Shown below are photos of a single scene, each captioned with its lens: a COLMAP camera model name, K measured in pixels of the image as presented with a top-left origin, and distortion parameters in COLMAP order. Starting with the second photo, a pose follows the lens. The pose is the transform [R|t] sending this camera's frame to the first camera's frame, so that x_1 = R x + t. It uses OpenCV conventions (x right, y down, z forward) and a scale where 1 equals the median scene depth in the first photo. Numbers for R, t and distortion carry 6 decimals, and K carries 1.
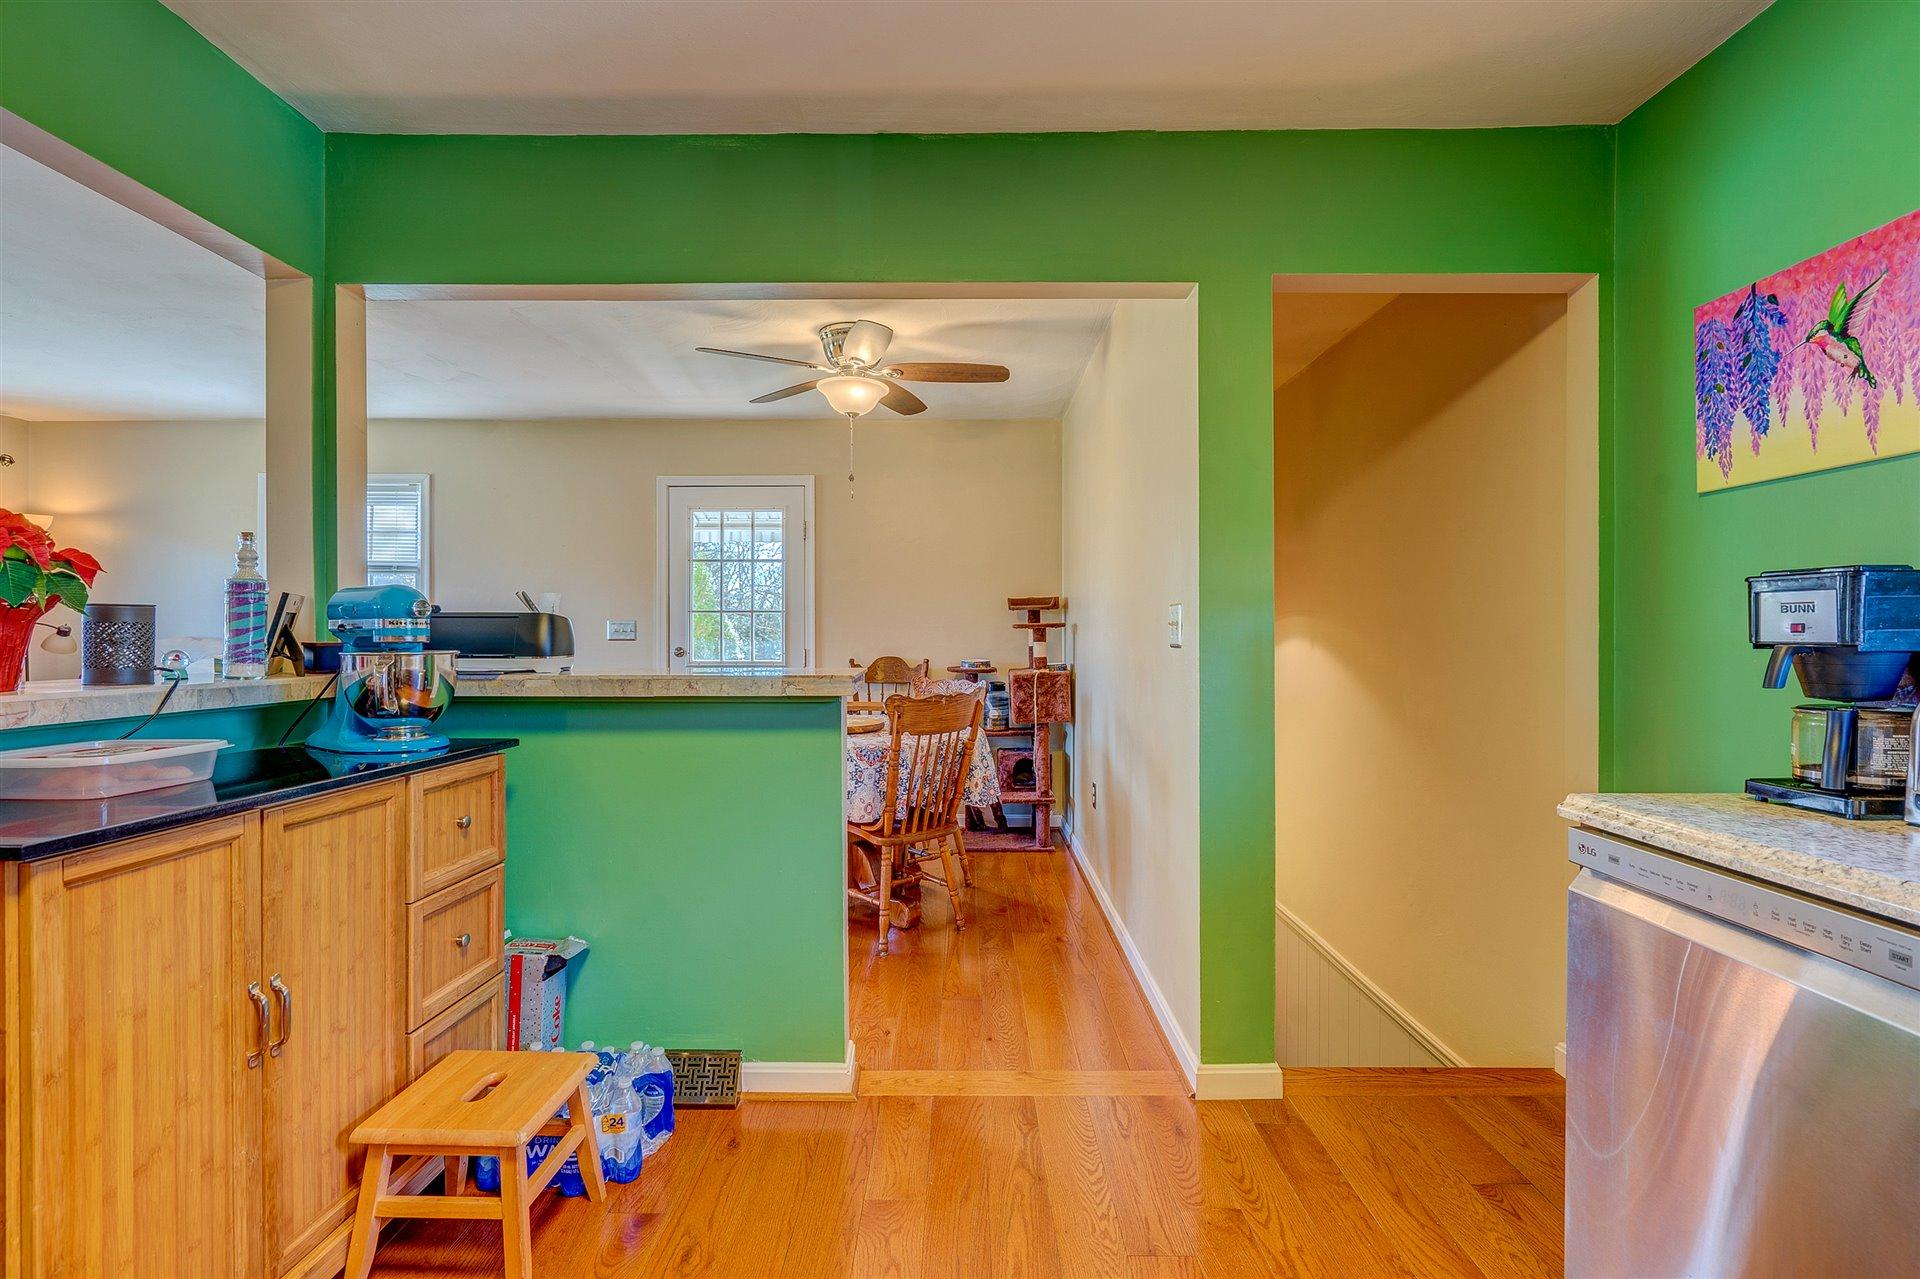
lens RADIAL K [[903.2, 0, 945.4], [0, 903.2, 634.0], [0, 0, 1]] dist [-0.000107, 0.001087]
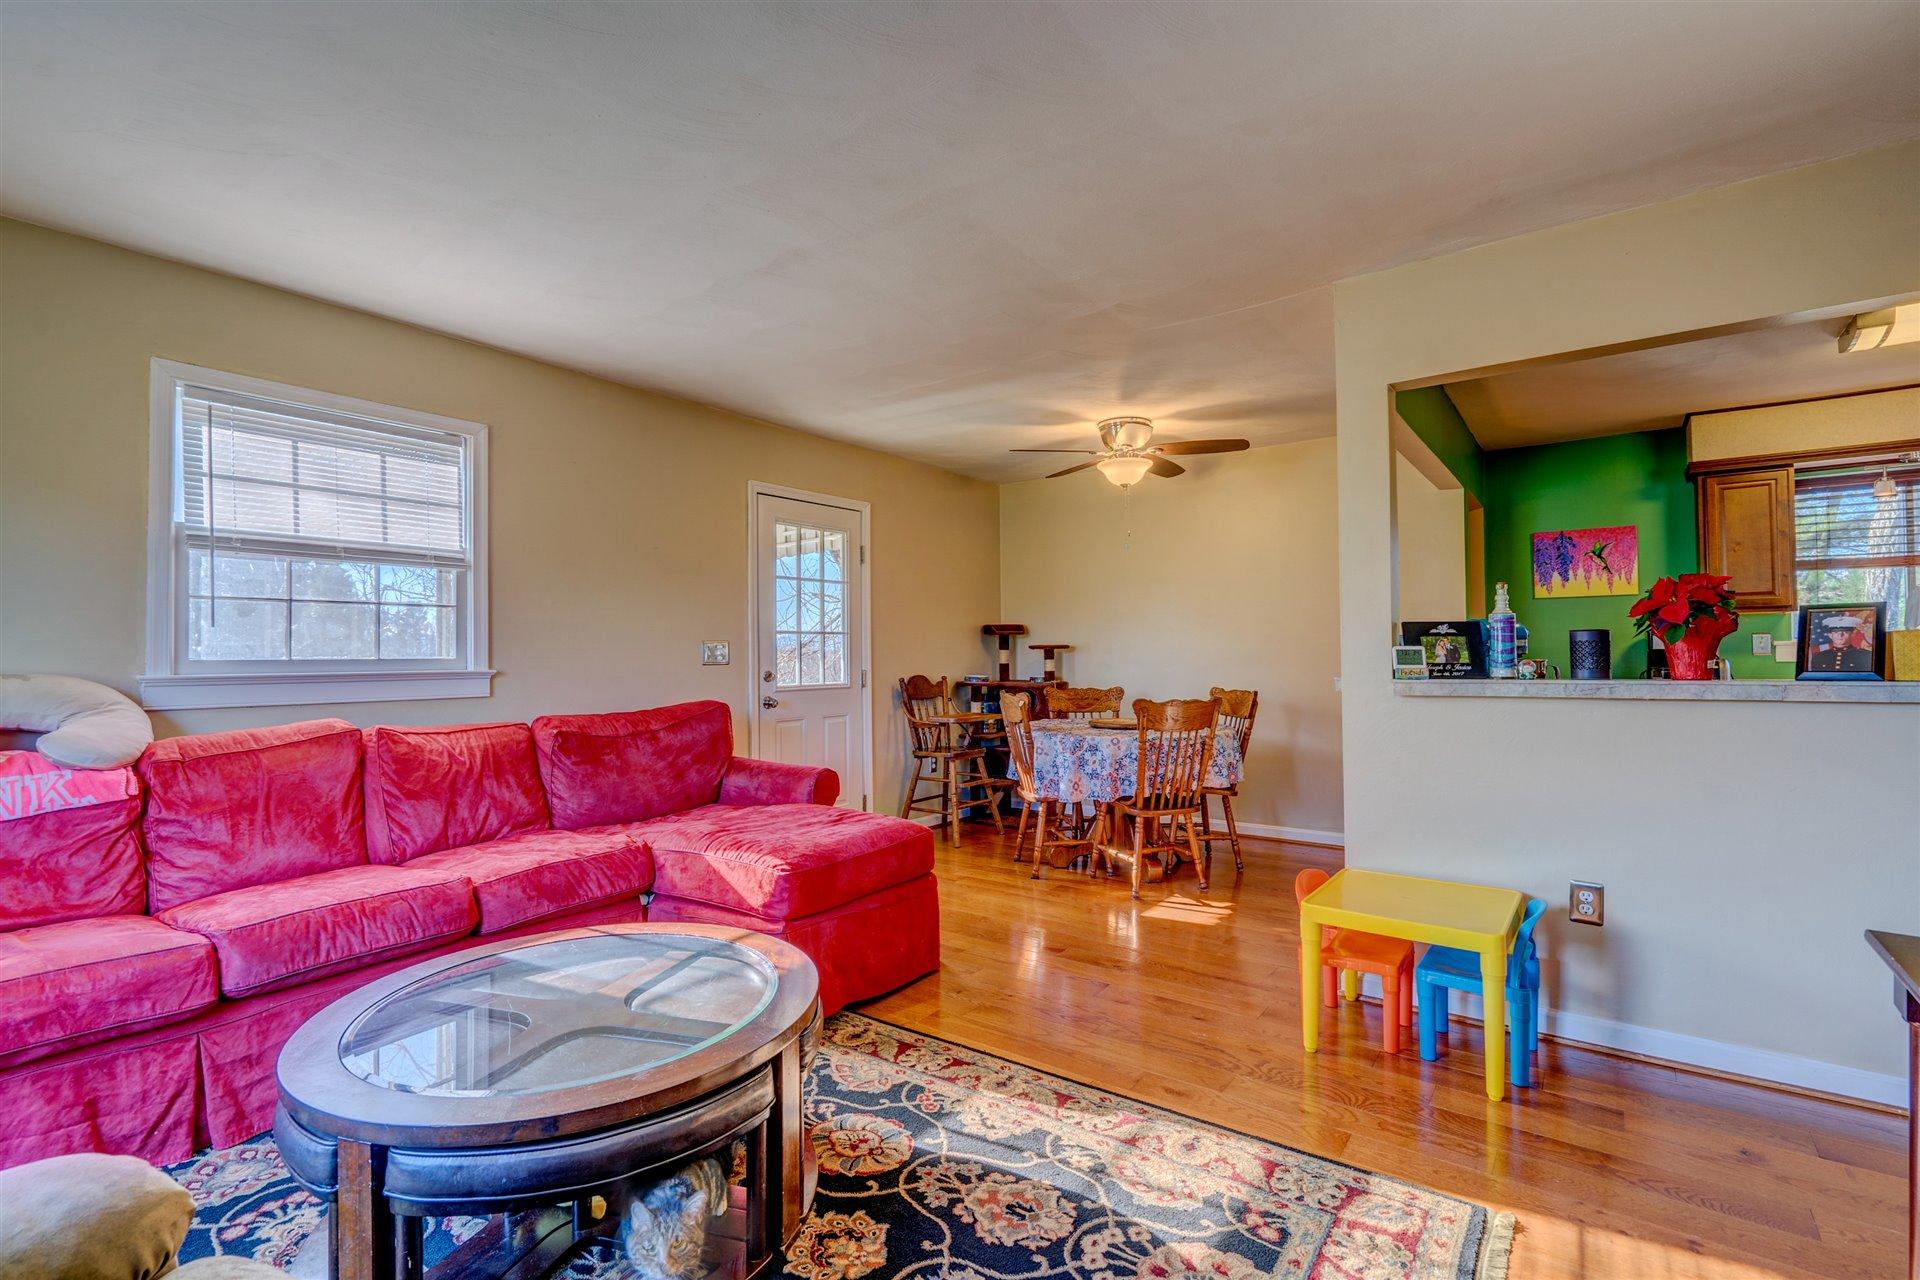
lens RADIAL K [[903.2, 0, 945.4], [0, 903.2, 634.5], [0, 0, 1]] dist [-0.000107, 0.001087]
pose [[0.568765, 0.012226, 0.822409, -0.968270], [0.011905, 0.999662, -0.023094, 0.000554], [-0.822414, 0.022925, 0.568428, 0.346925]]
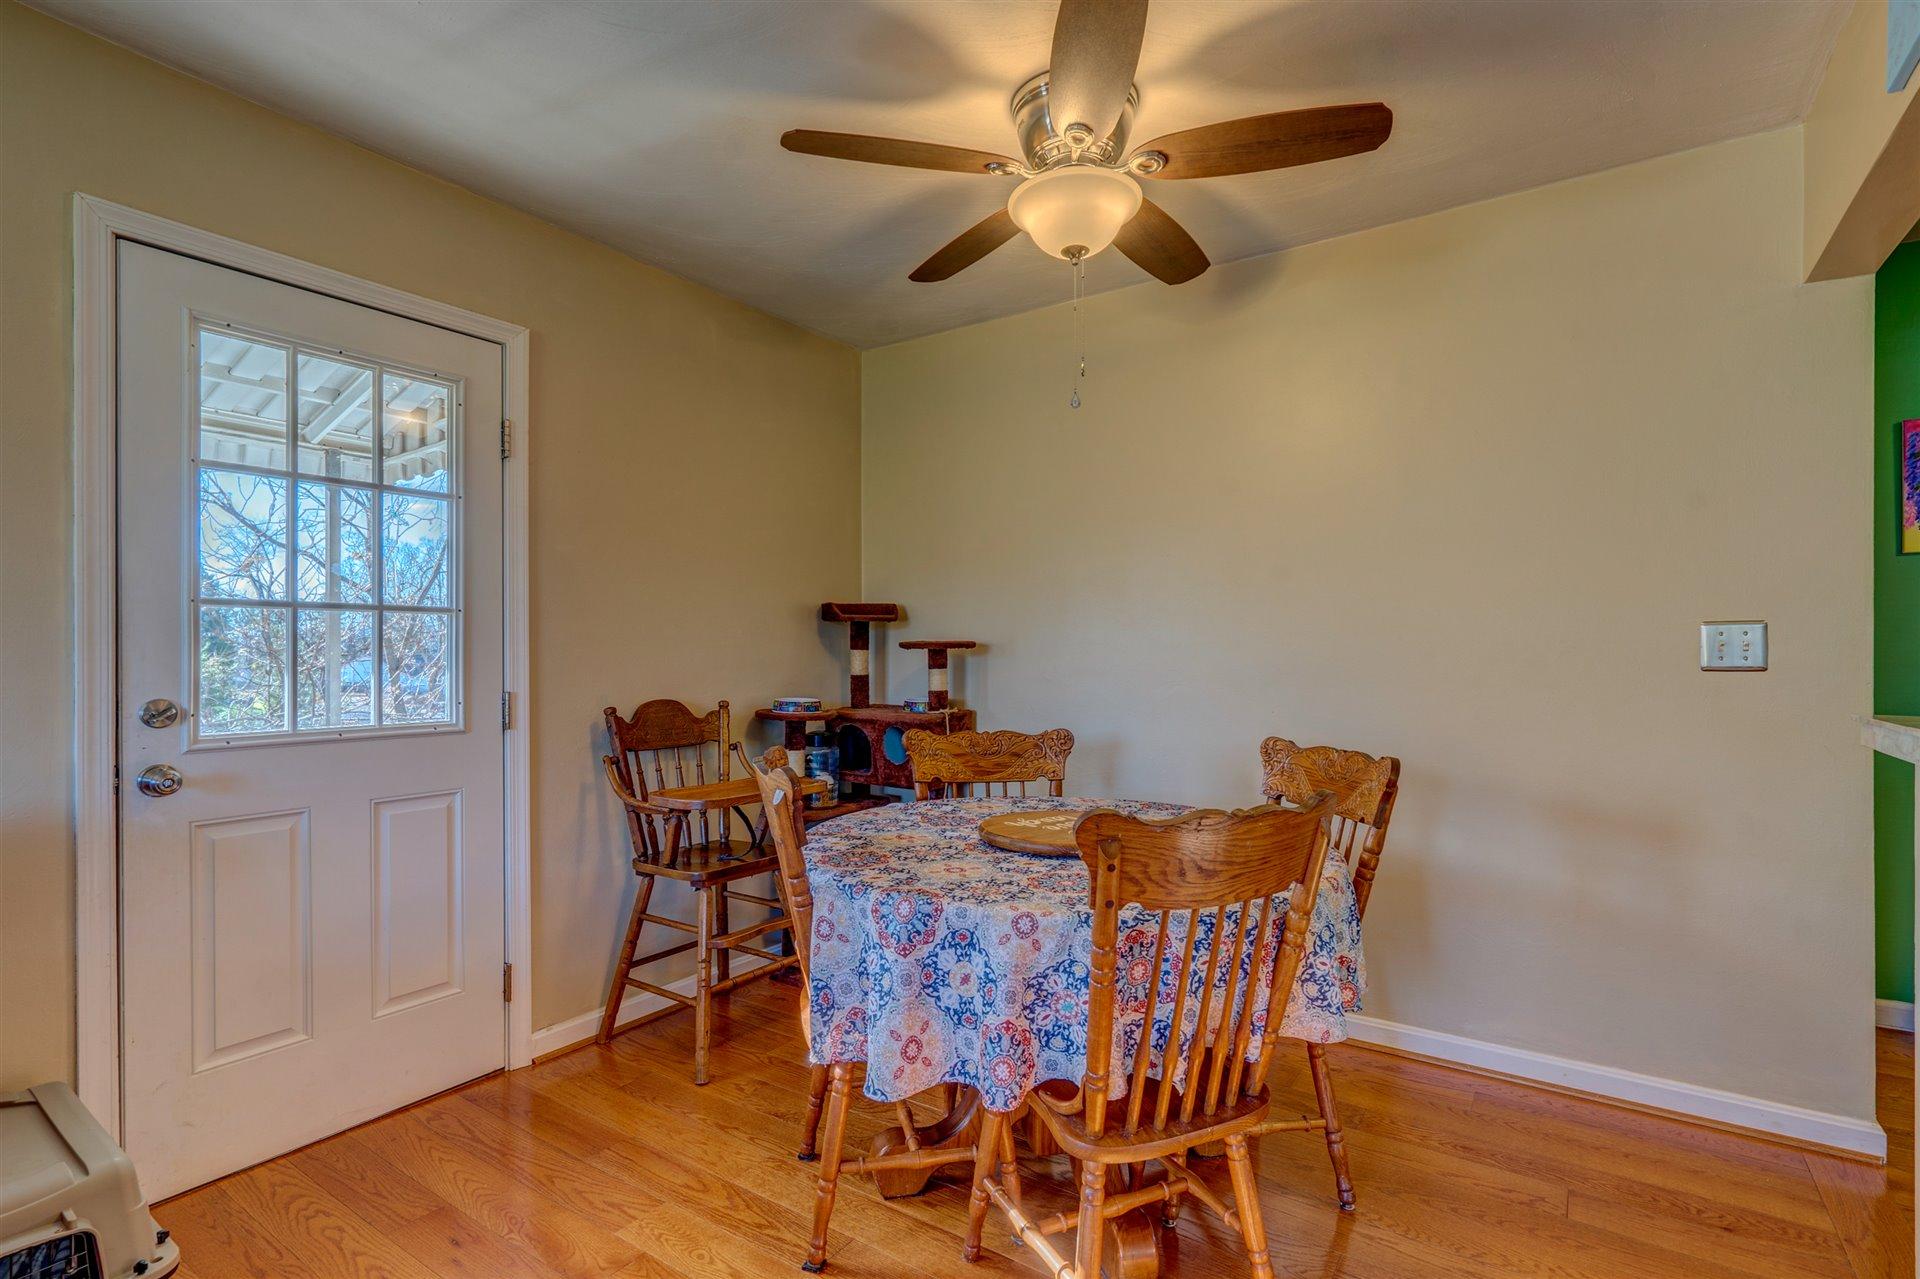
lens RADIAL K [[920.9, 0, 941.8], [0, 920.9, 652.6], [0, 0, 1]] dist [0.000829, 0.000356]
pose [[0.548166, -0.000454, 0.836370, -0.441883], [0.004334, 0.999988, -0.002298, -0.002114], [-0.836359, 0.004885, 0.548161, 0.560160]]
